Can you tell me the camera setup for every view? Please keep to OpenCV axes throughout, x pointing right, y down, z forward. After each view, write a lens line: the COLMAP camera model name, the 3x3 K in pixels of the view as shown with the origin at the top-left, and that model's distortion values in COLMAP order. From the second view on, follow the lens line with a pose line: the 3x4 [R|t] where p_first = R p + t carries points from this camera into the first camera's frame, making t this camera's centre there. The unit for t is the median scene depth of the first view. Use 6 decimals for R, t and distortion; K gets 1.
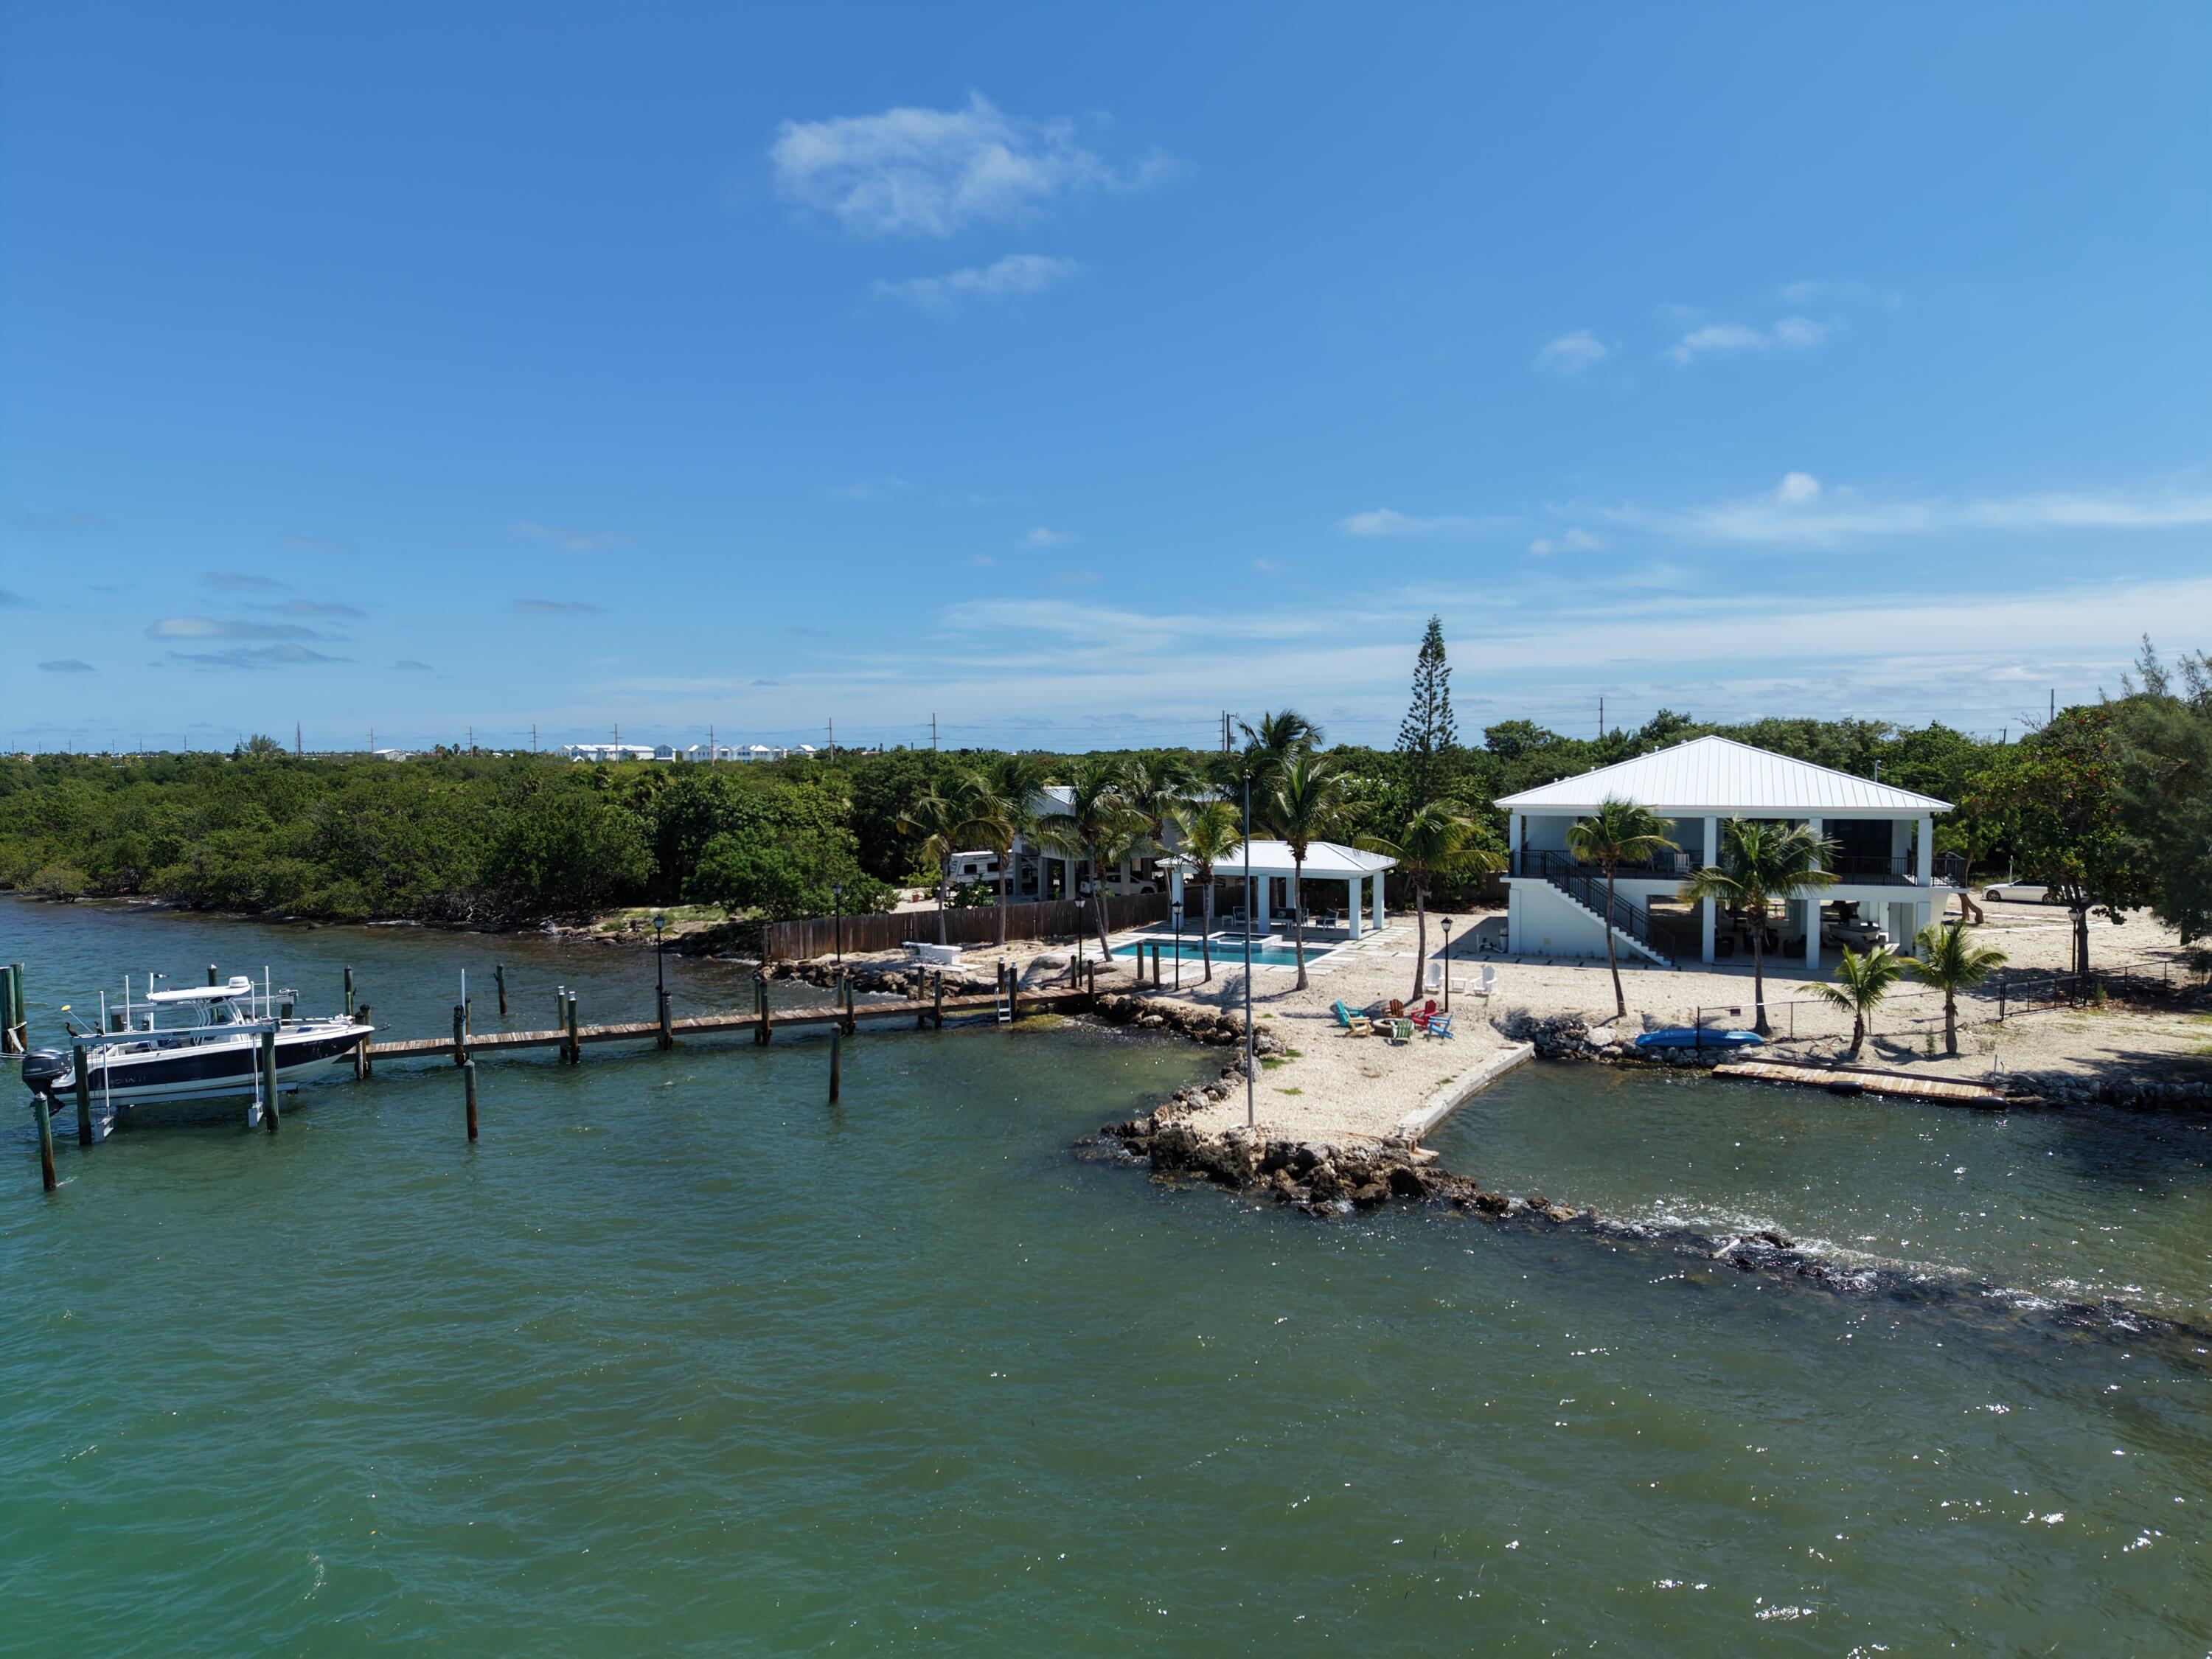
lens RADIAL K [[1454.5, 0, 1108.6], [0, 1454.5, 831.0], [0, 0, 1]] dist [0.155804, -0.299595]
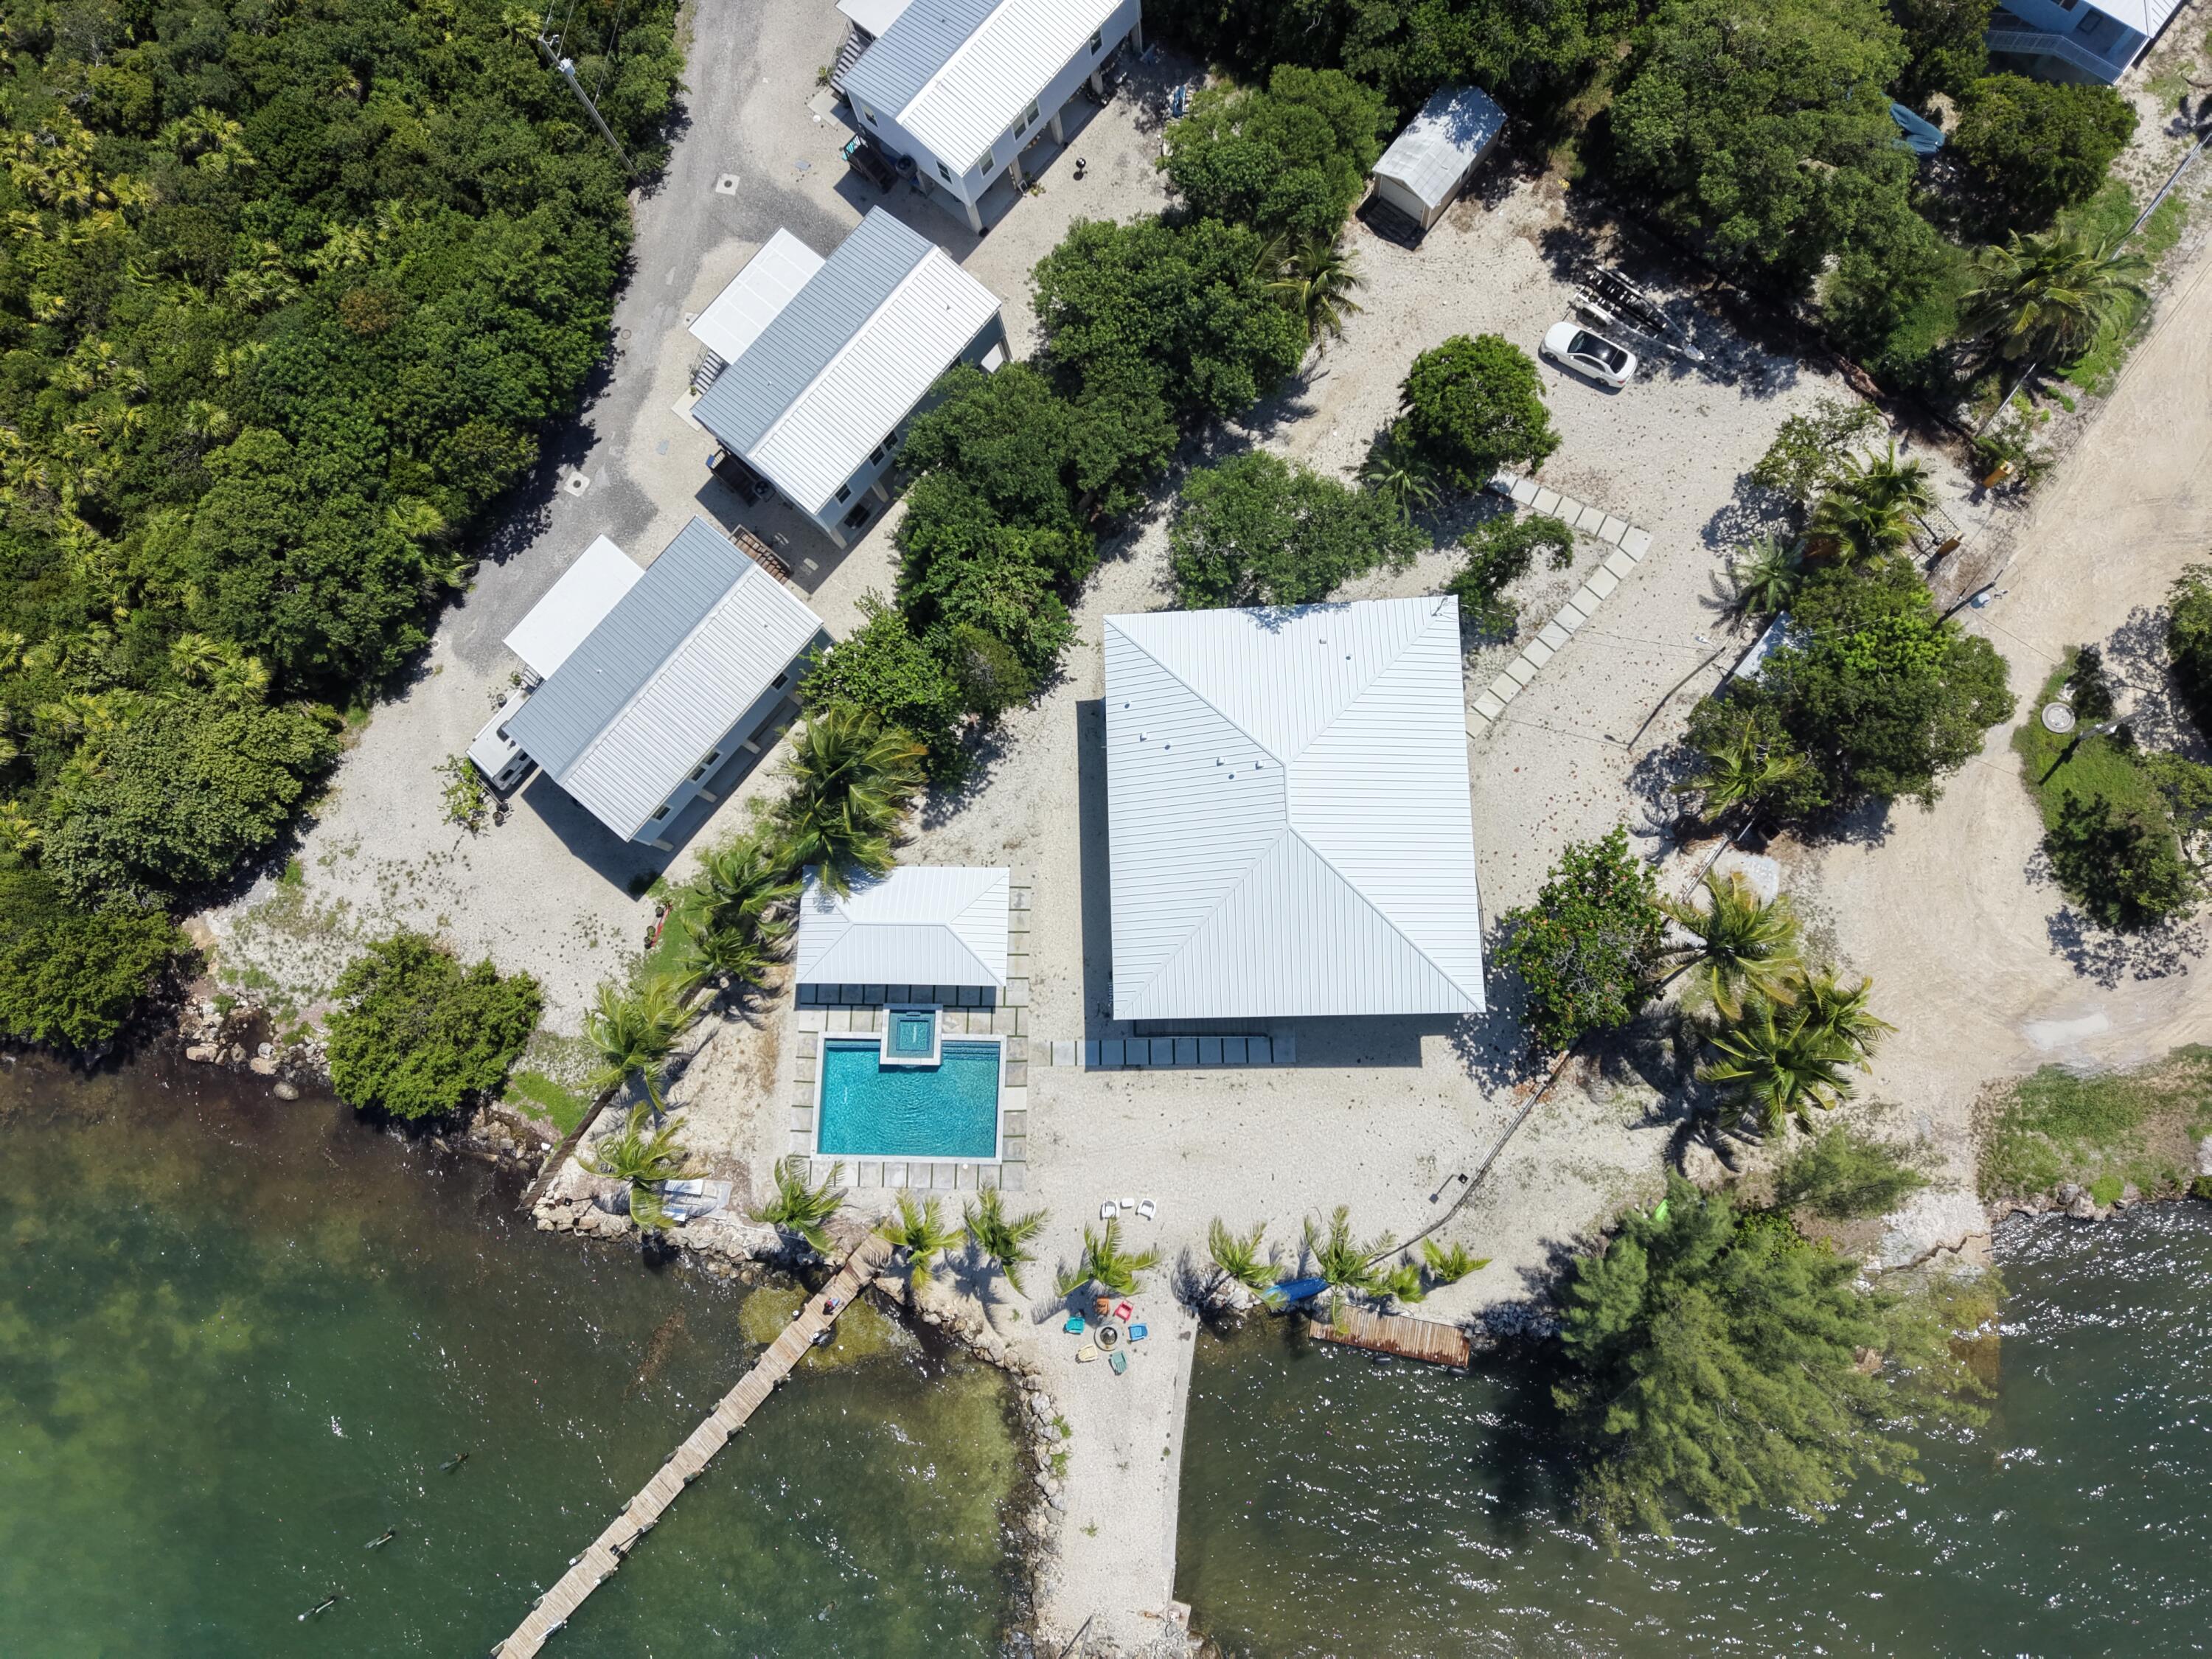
lens RADIAL K [[1470.5, 0, 1105.6], [0, 1470.5, 831.6], [0, 0, 1]] dist [0.042553, -0.044508]
pose [[0.914441, -0.404603, -0.009747, 0.328881], [0.106966, 0.218386, 0.969983, -1.132393], [-0.390329, -0.888034, 0.242979, 0.877574]]
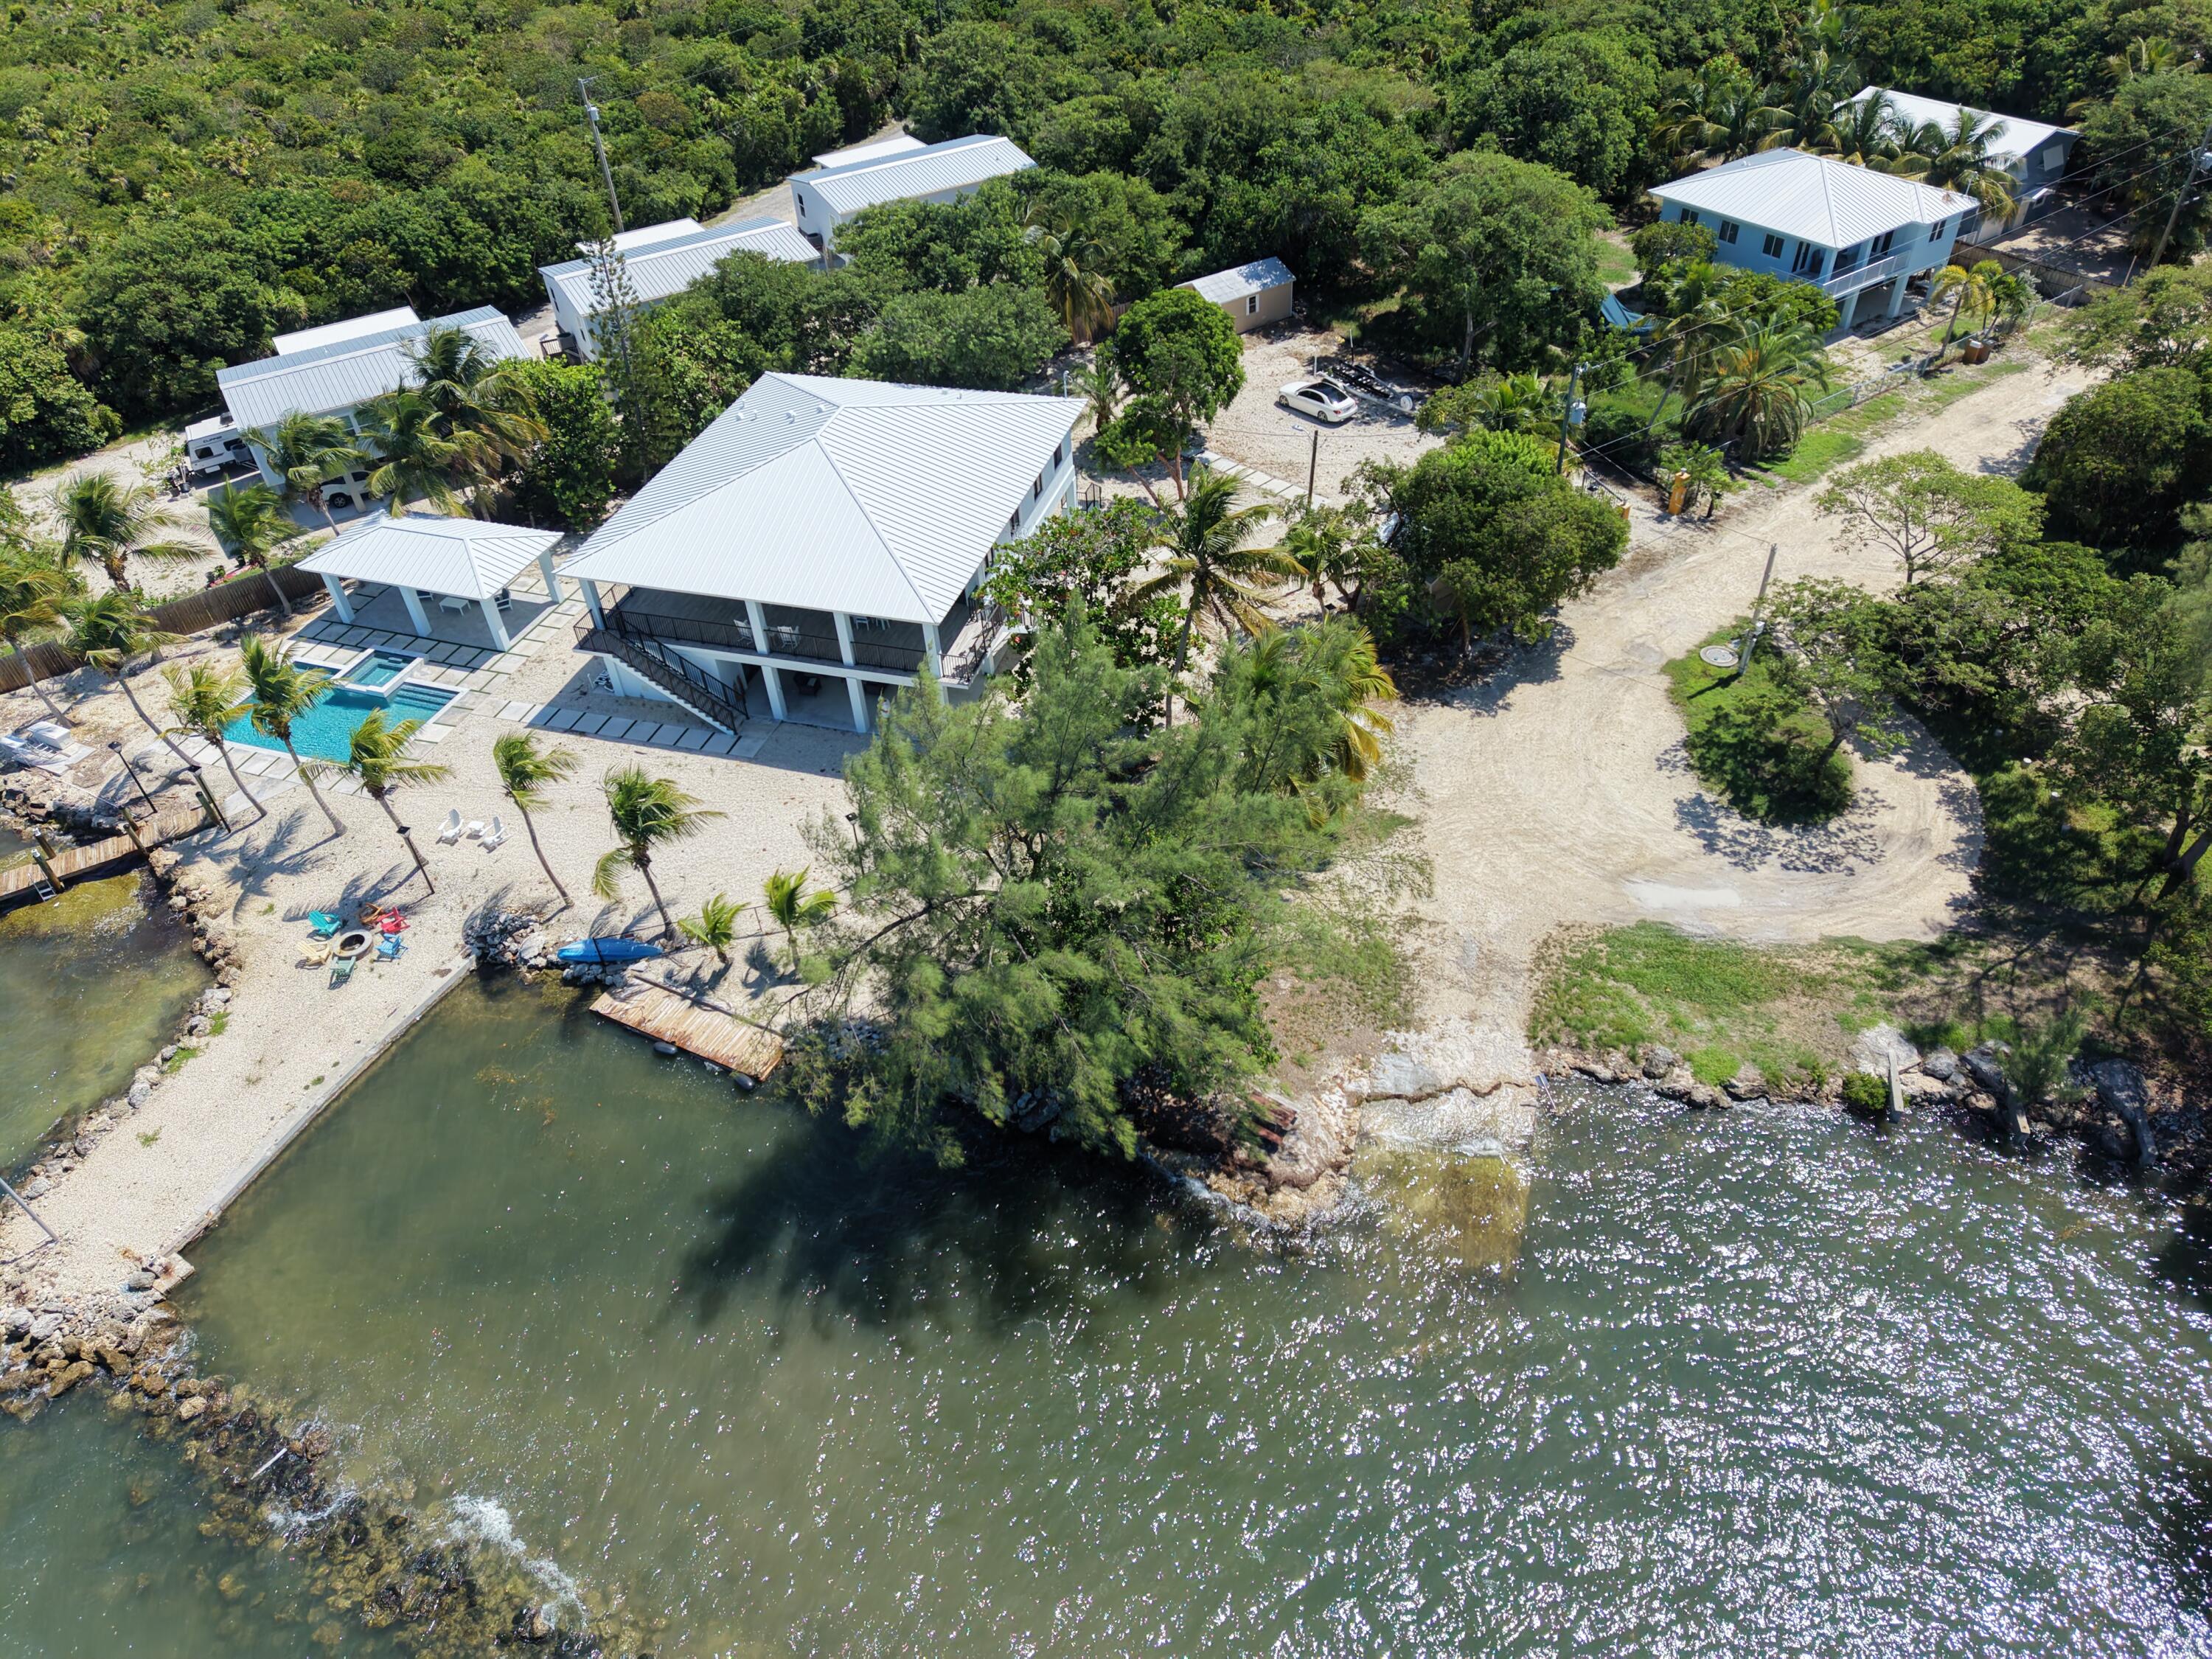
lens RADIAL K [[1473.3, 0, 1104.5], [0, 1473.3, 828.0], [0, 0, 1]] dist [0.039715, -0.039779]
pose [[0.994199, -0.096665, 0.047164, 0.568330], [0.047993, 0.791120, 0.609775, -0.468597], [-0.096257, -0.603974, 0.791170, 0.101033]]
